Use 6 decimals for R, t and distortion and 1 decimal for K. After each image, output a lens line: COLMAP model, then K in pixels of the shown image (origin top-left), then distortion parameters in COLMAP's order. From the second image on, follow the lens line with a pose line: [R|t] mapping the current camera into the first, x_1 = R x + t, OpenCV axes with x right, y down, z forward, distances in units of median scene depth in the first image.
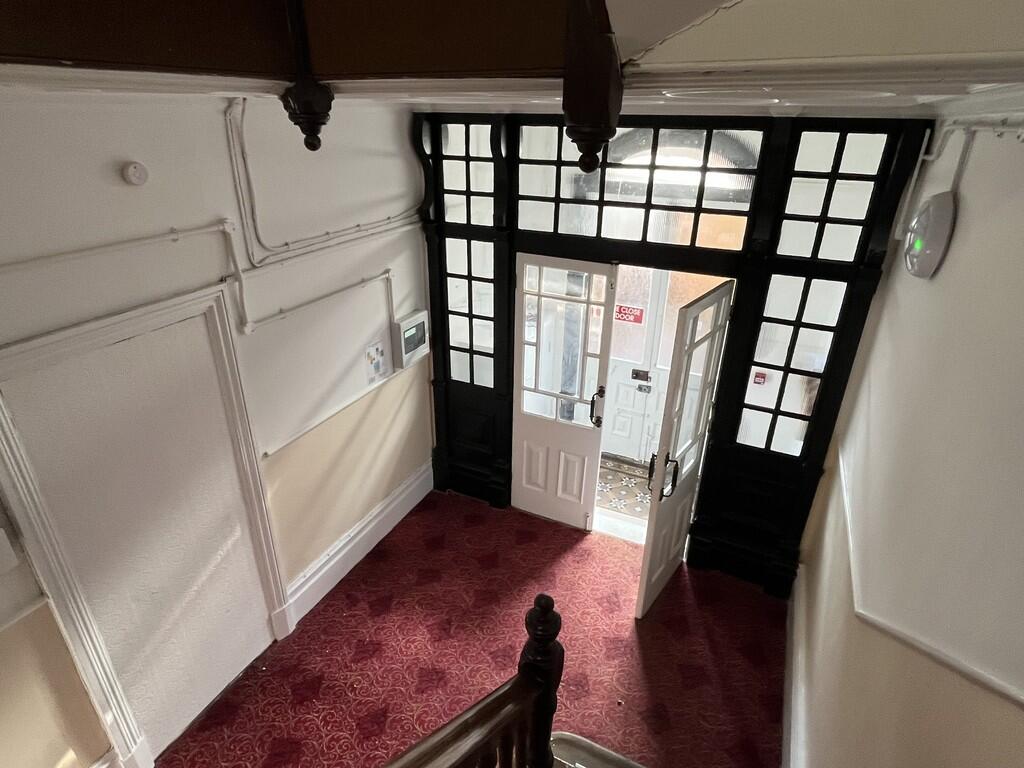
lens RADIAL K [[580.5, 0, 511.3], [0, 580.5, 384.8], [0, 0, 1]] dist [0.019573, -0.000969]
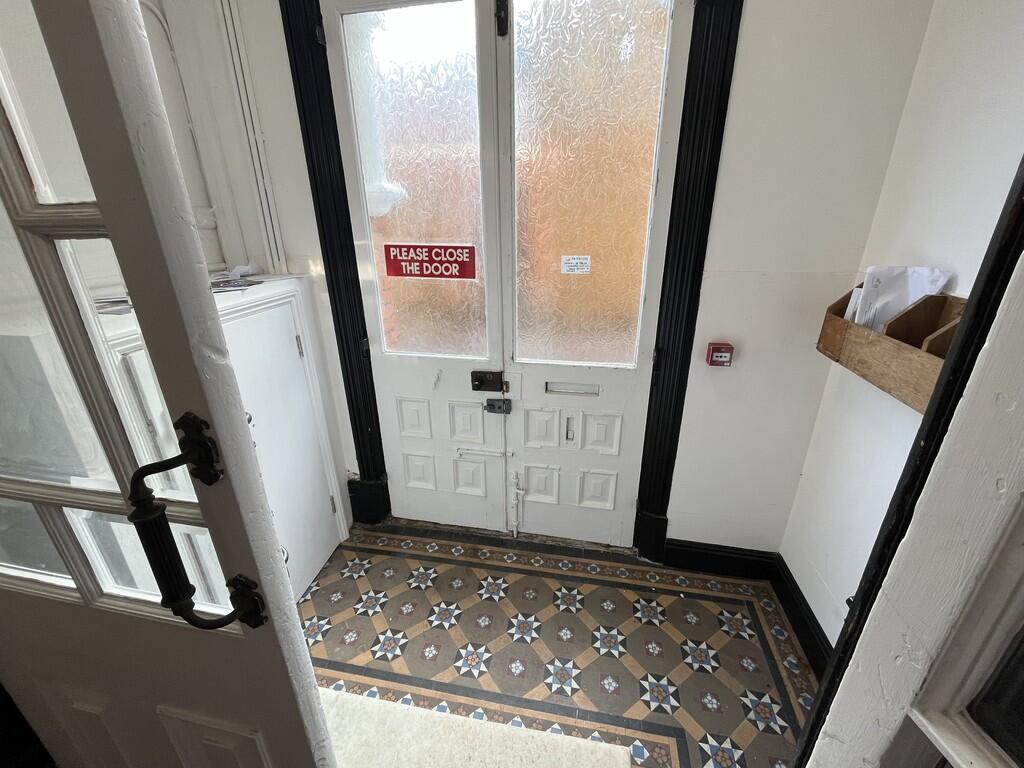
lens RADIAL K [[415.7, 0, 509.3], [0, 415.7, 380.7], [0, 0, 1]] dist [0.001077, 0.000115]
pose [[0.967996, -0.116425, 0.222327, 0.220514], [0.131969, 0.989652, -0.056338, 0.009279], [-0.213468, 0.083875, 0.973343, 0.883803]]
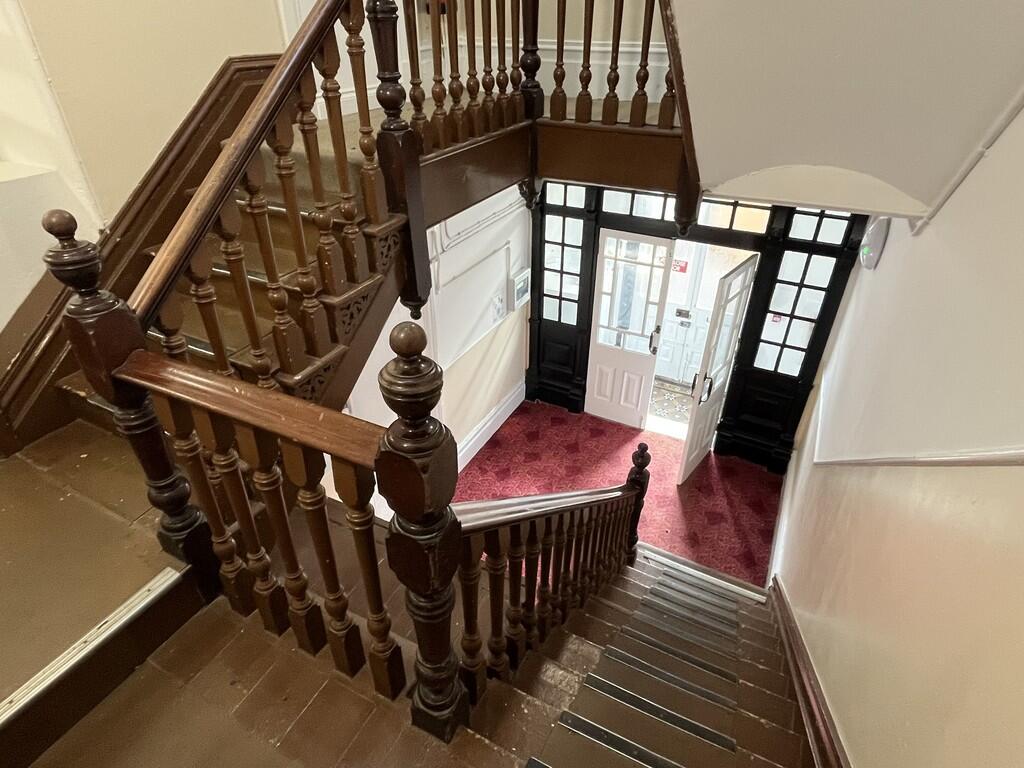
lens RADIAL K [[580.5, 0, 513.6], [0, 580.5, 382.1], [0, 0, 1]] dist [0.019573, -0.000969]
pose [[0.999289, 0.010167, -0.036307, -0.140443], [-0.005490, 0.991928, 0.126680, -0.037641], [0.037301, -0.126390, 0.991279, -0.414606]]
